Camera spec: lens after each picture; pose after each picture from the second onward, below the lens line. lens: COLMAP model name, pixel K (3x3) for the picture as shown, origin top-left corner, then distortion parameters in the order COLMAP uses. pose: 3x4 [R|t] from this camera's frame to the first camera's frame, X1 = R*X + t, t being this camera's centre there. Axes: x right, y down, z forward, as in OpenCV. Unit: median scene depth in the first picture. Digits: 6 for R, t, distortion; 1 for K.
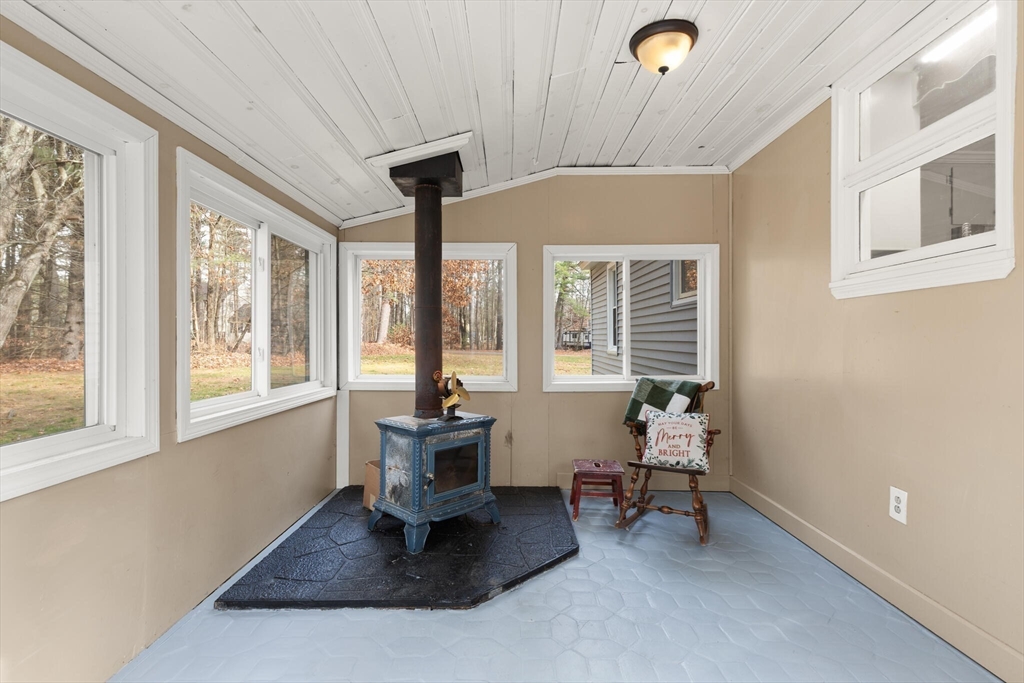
lens RADIAL K [[475.0, 0, 538.8], [0, 475.0, 336.8], [0, 0, 1]] dist [0.011603, -0.003763]
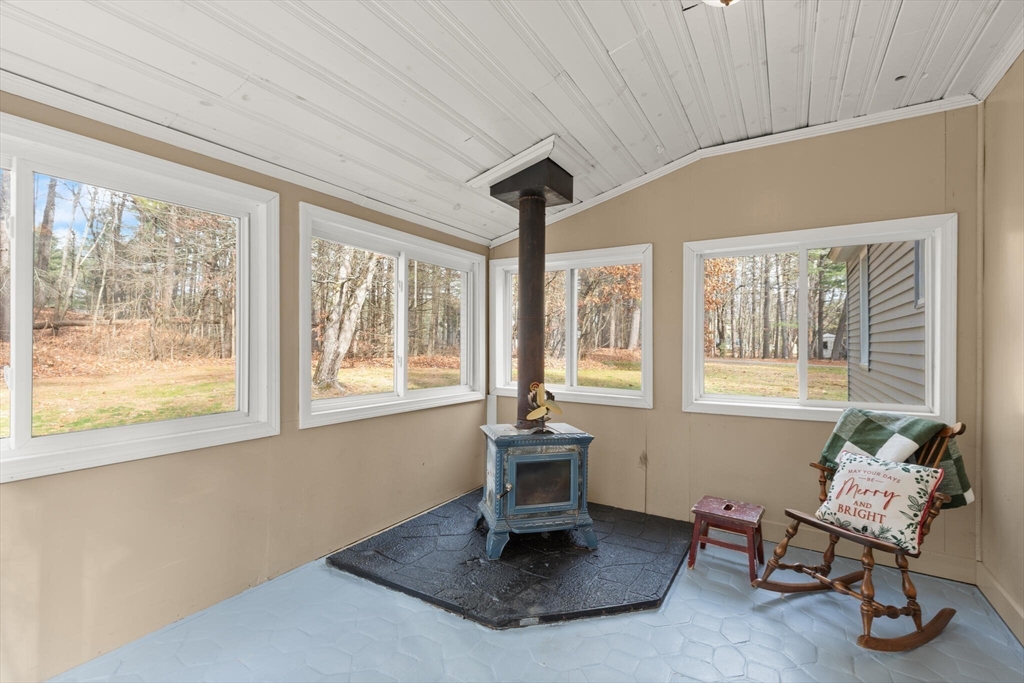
lens RADIAL K [[475.0, 0, 531.7], [0, 475.0, 343.8], [0, 0, 1]] dist [0.011603, -0.003763]
pose [[0.850417, 0.006379, -0.526070, 0.306231], [-0.005559, 0.999980, 0.003139, -0.012274], [0.526079, 0.000255, 0.850436, 0.150855]]
